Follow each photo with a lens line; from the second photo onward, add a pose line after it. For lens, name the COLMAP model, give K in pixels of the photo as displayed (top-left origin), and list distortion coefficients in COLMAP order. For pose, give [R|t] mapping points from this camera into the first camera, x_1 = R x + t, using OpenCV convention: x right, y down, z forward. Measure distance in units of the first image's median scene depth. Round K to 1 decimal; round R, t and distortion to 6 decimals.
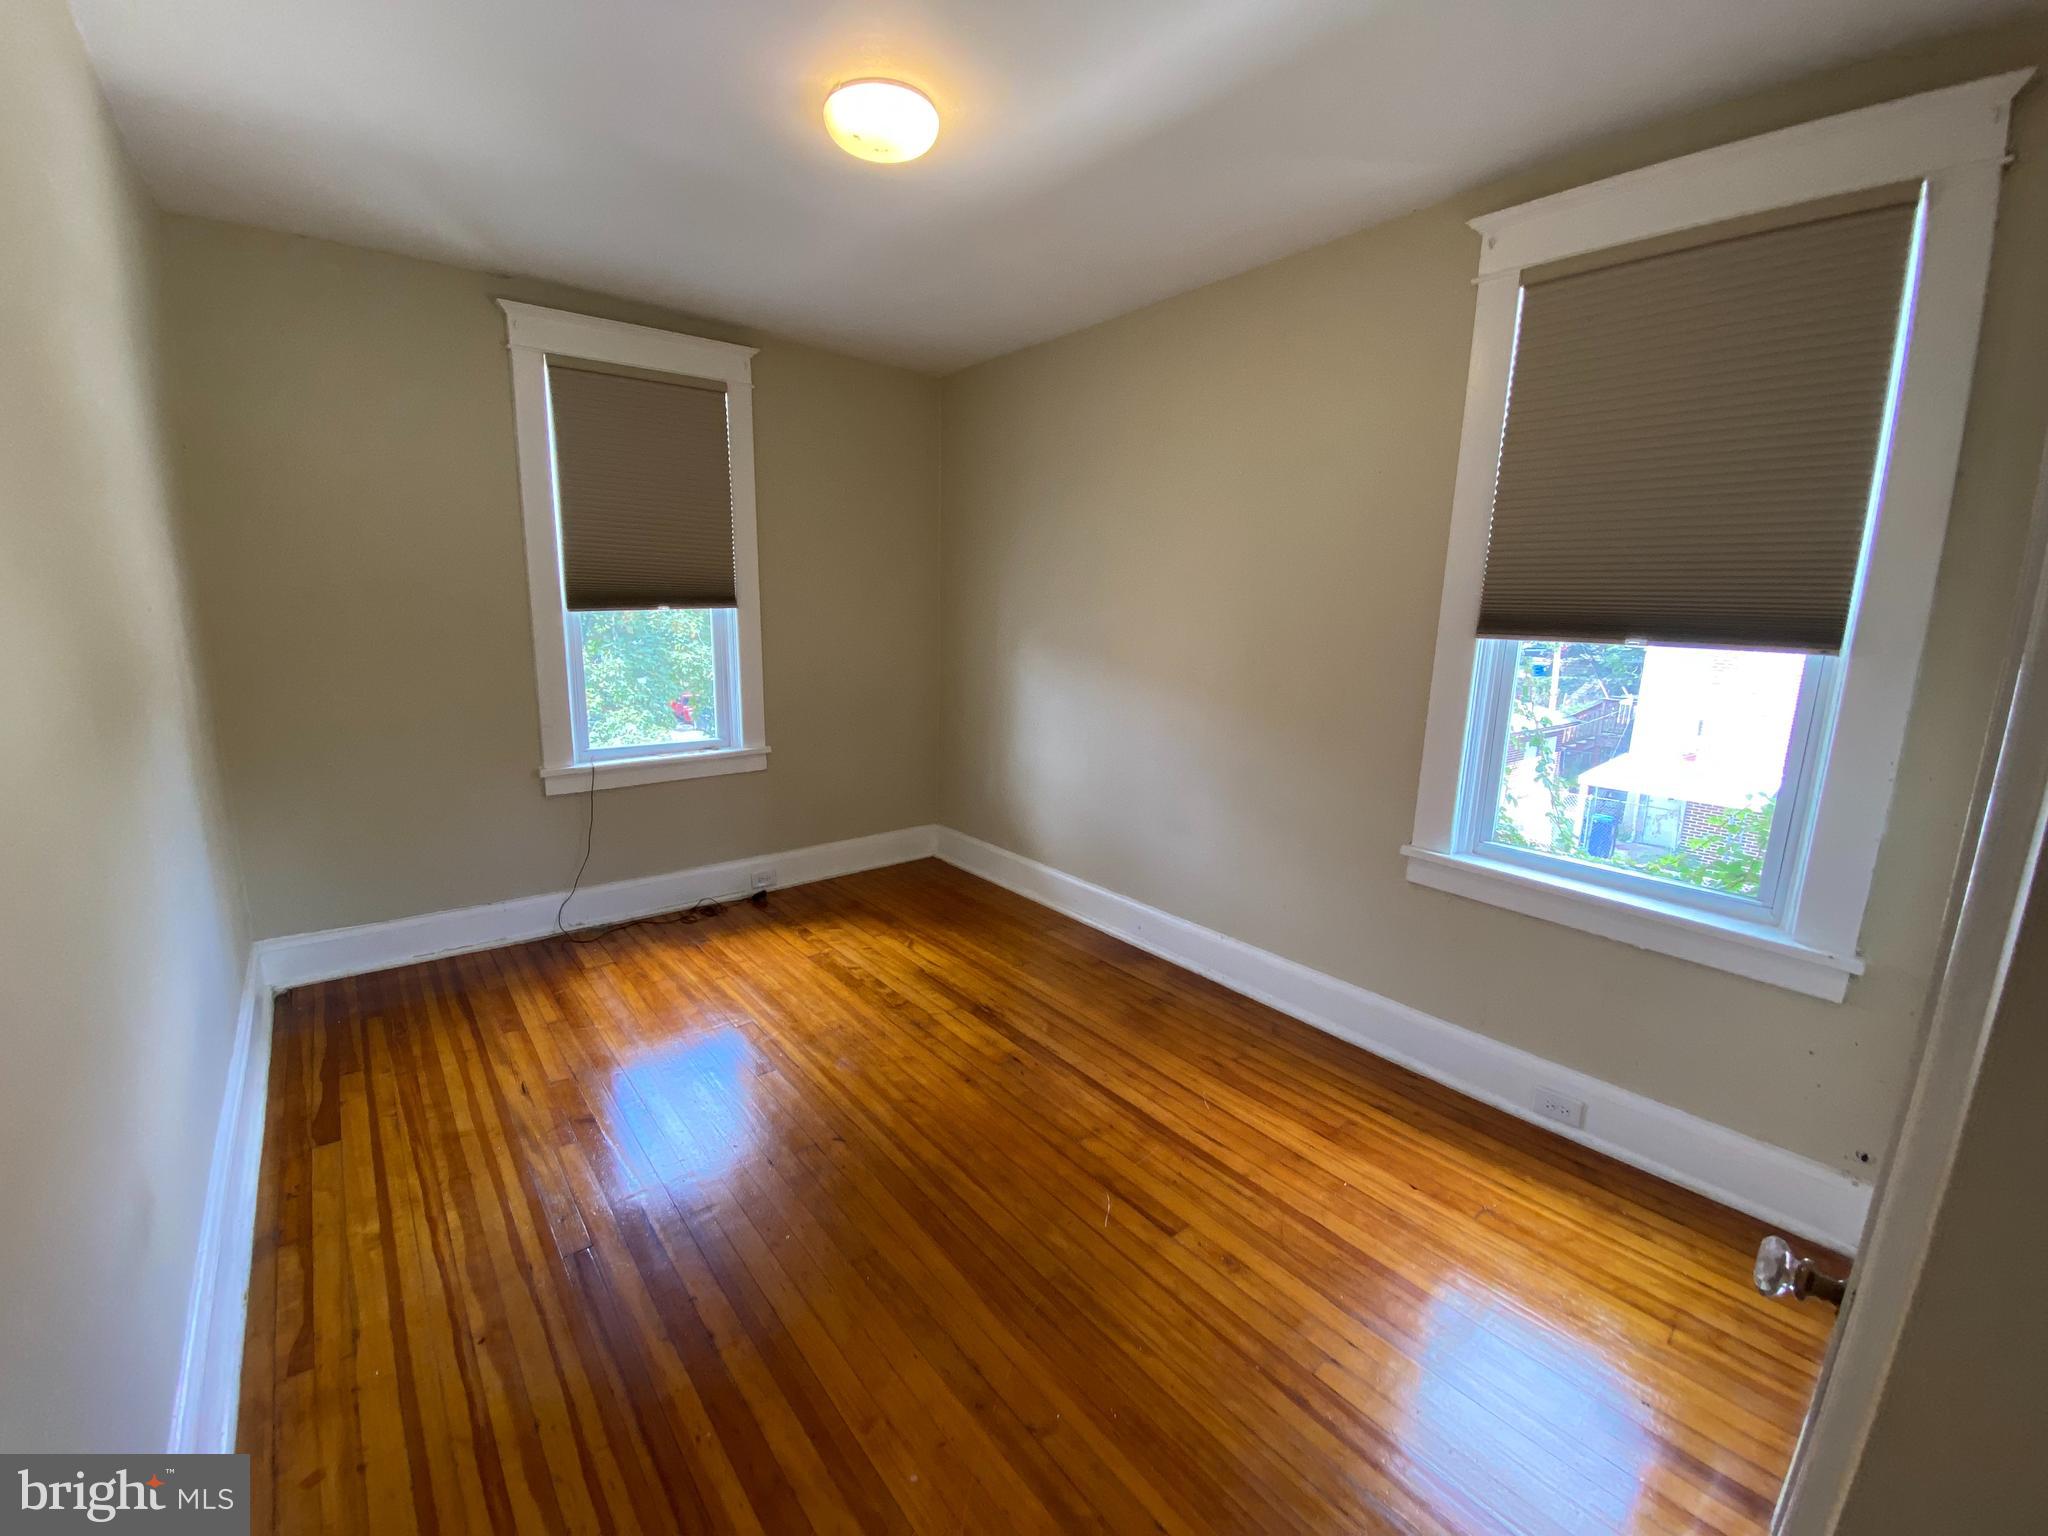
lens RADIAL K [[815.1, 0, 1014.7], [0, 815.1, 768.9], [0, 0, 1]] dist [-0.000104, -0.008853]
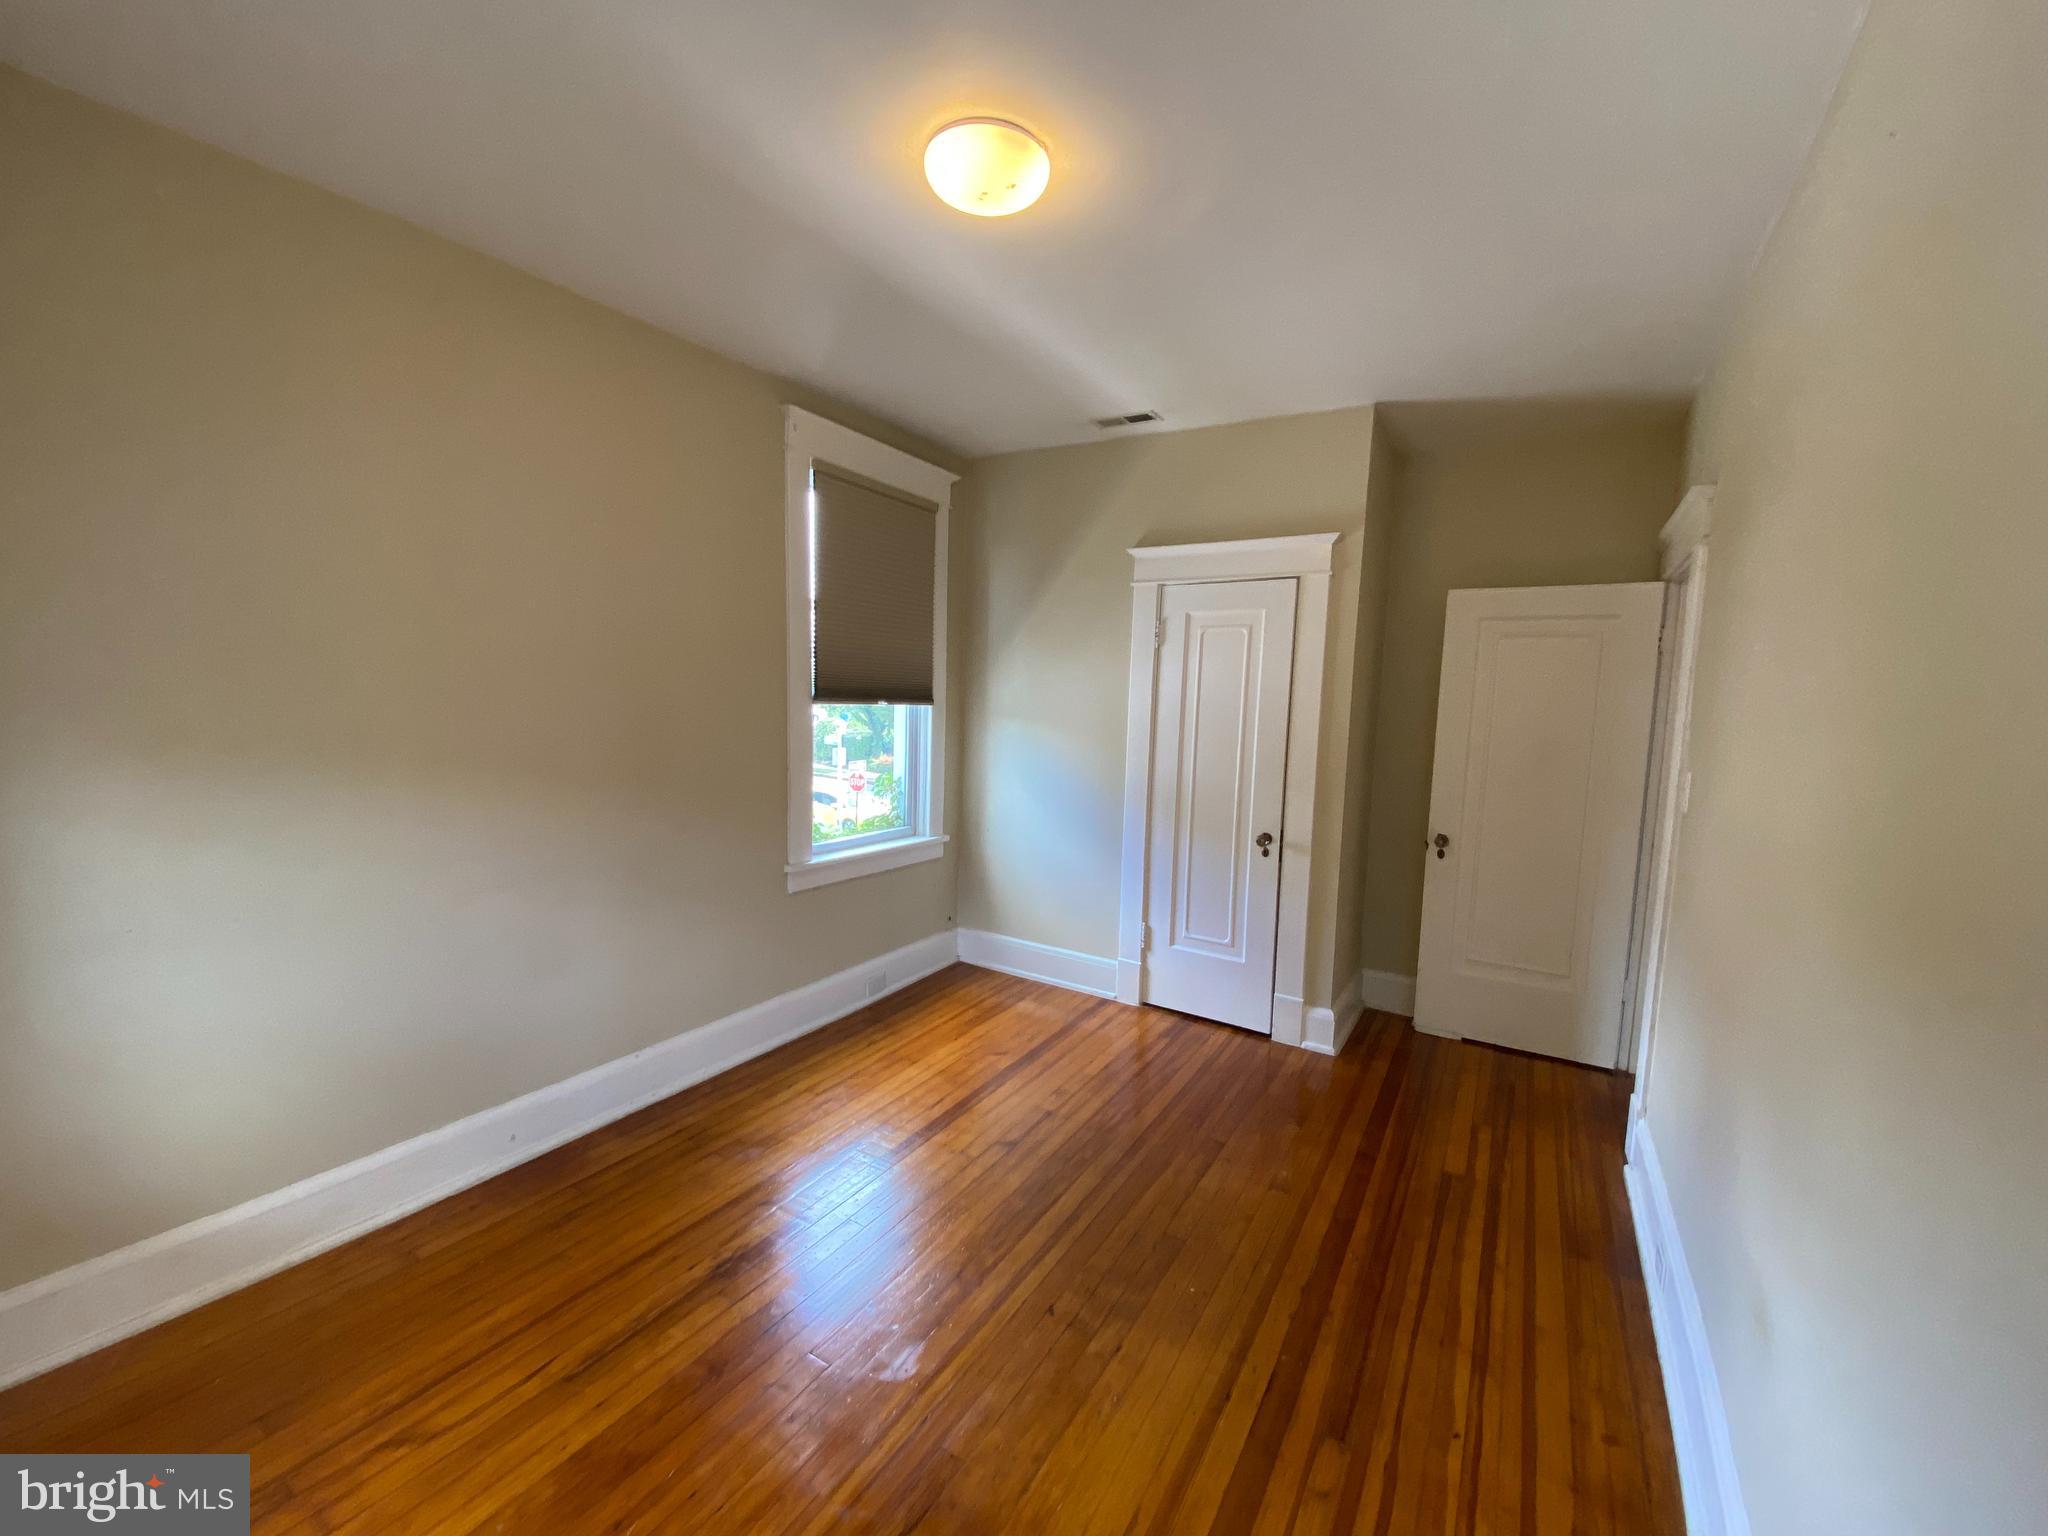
lens RADIAL K [[815.1, 0, 1021.3], [0, 815.1, 773.2], [0, 0, 1]] dist [-0.000104, -0.008853]
pose [[-0.317844, -0.129435, 0.939266, -0.644515], [0.154550, 0.970316, 0.186013, -0.182150], [-0.935462, 0.204286, -0.288405, 0.791568]]
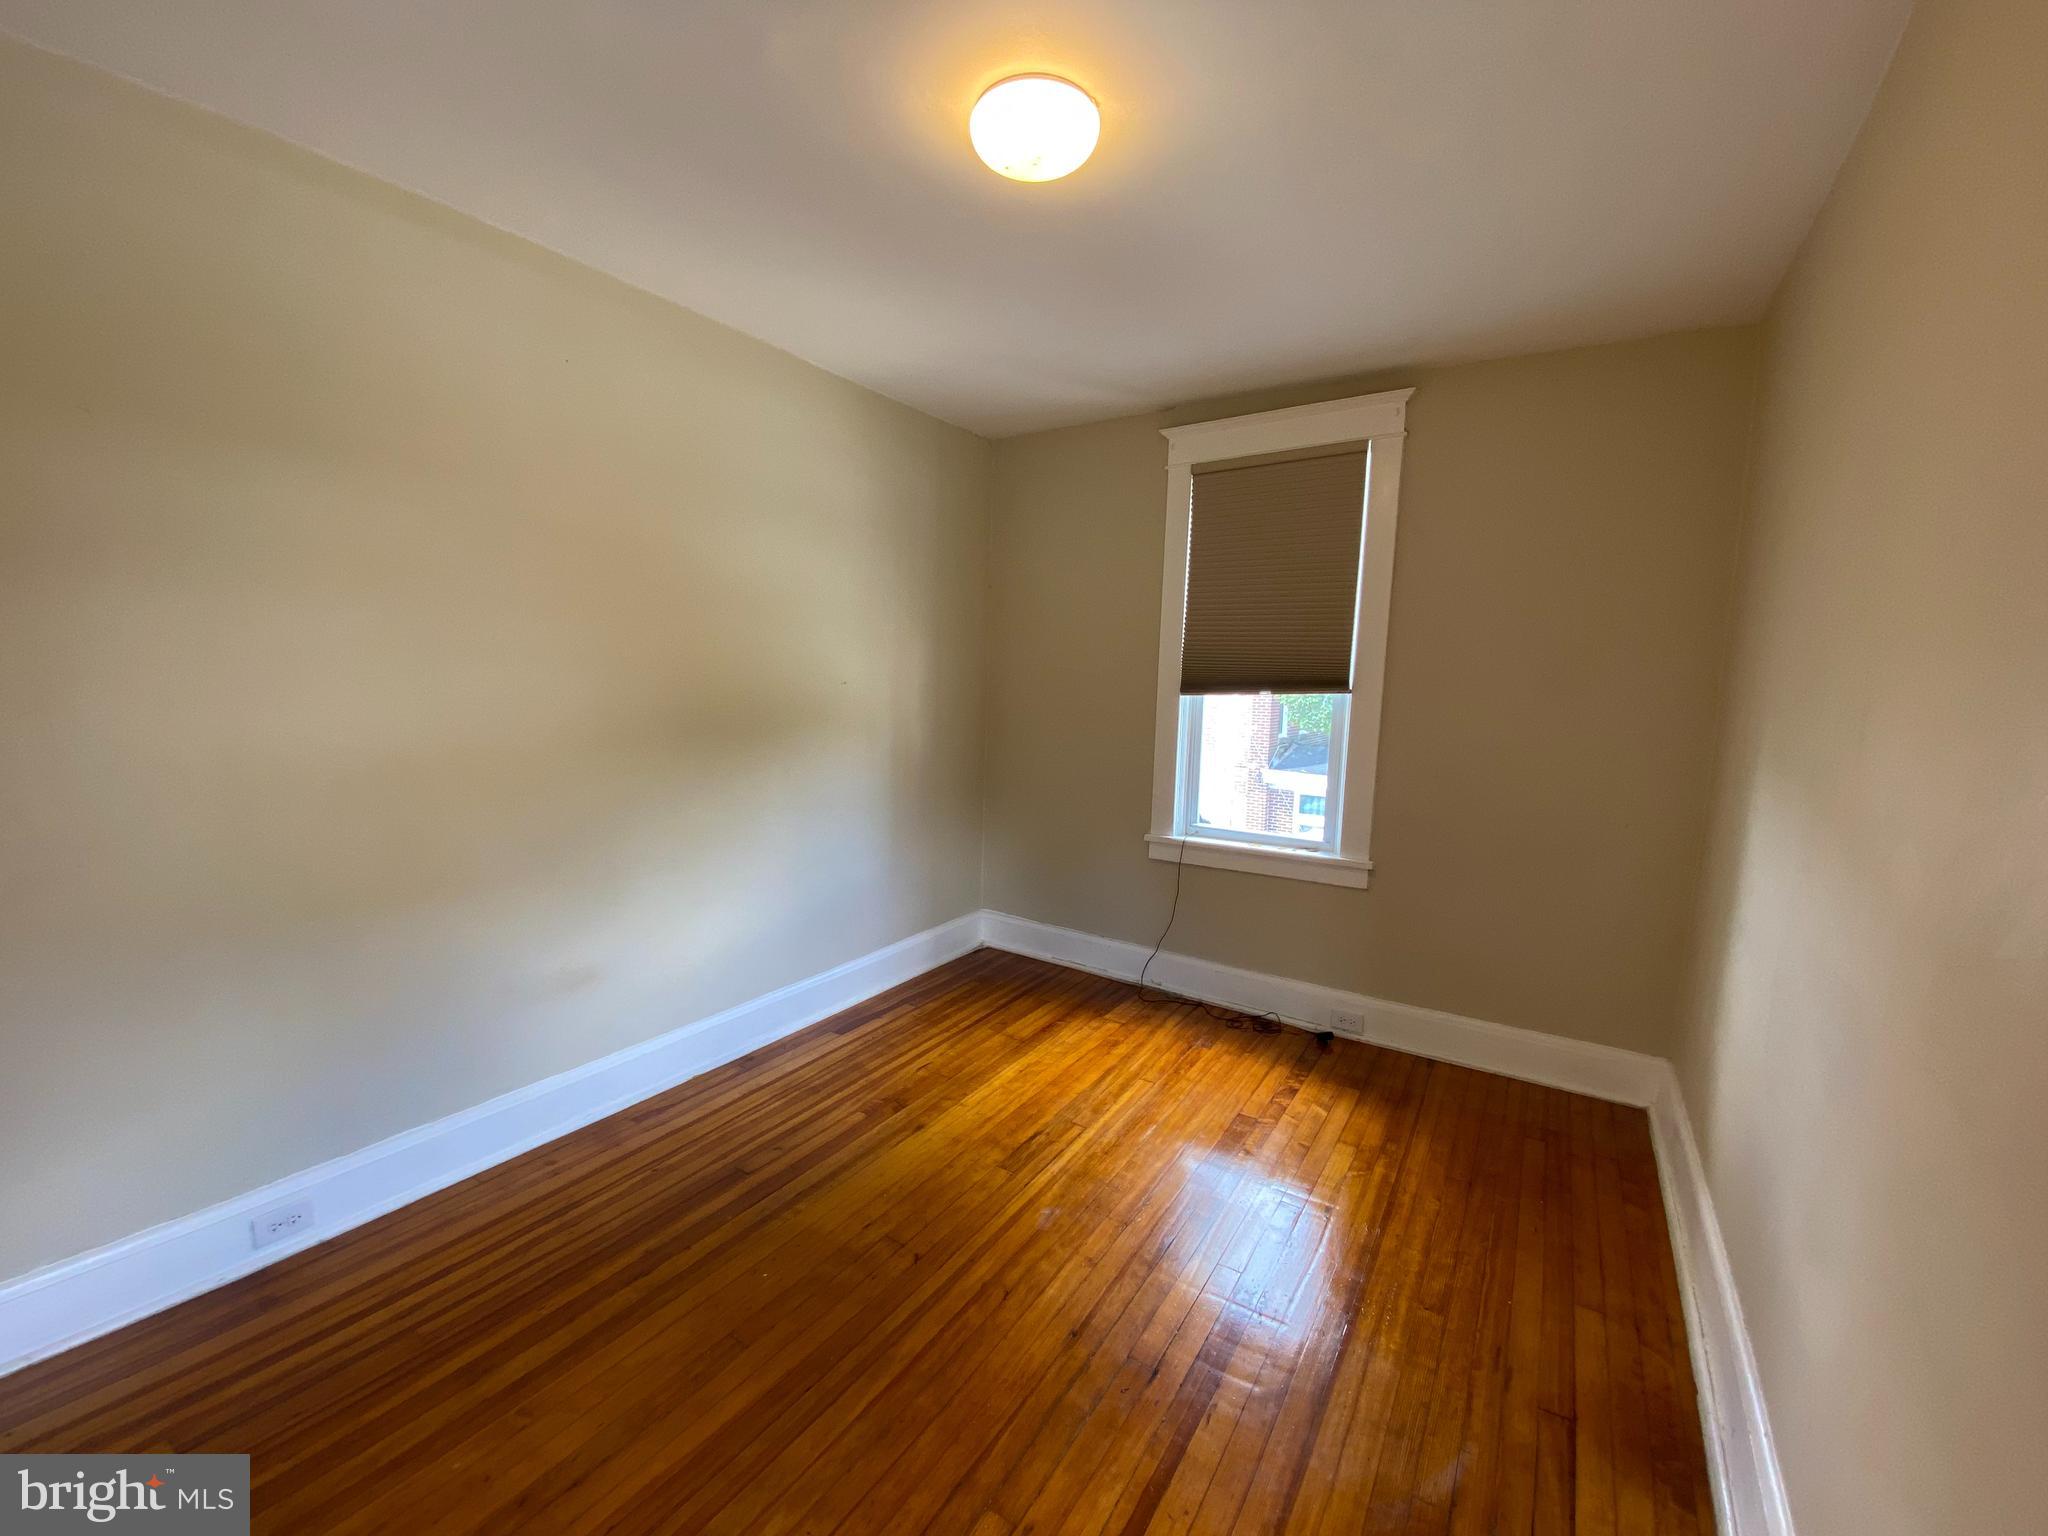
lens RADIAL K [[815.1, 0, 1040.9], [0, 815.1, 771.4], [0, 0, 1]] dist [-0.000104, -0.008853]
pose [[0.316315, 0.096252, -0.943759, 0.428933], [-0.207128, 0.977844, 0.030307, -0.088423], [0.925766, 0.185892, 0.329244, 0.496316]]
